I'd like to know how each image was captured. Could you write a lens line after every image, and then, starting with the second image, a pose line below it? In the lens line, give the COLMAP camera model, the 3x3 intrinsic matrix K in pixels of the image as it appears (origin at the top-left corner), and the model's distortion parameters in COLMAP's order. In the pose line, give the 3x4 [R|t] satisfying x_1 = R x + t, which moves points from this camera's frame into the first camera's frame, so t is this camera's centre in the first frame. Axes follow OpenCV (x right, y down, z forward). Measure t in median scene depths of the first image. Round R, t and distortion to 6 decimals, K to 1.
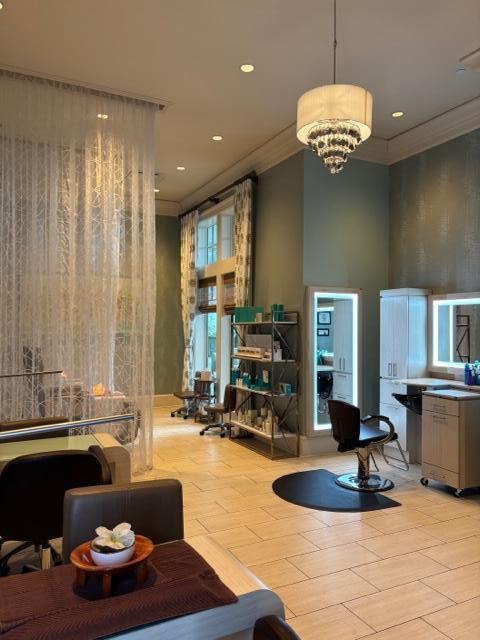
lens RADIAL K [[487.9, 0, 240.0], [0, 487.9, 320.0], [0, 0, 1]] dist [0.001888, 0.000330]
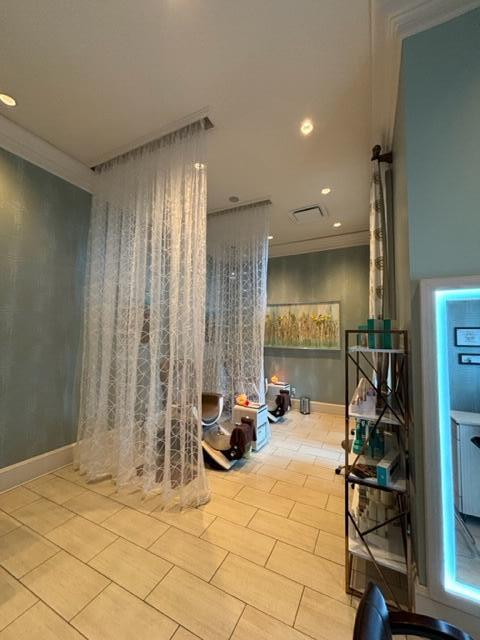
lens RADIAL K [[257.7, 0, 240.0], [0, 257.7, 320.0], [0, 0, 1]] dist [-0.000175, 0.000009]
pose [[0.591625, -0.049459, -0.804695, 0.243002], [0.003521, 0.998265, -0.058768, -0.013698], [0.806206, 0.031935, 0.590773, 0.688455]]
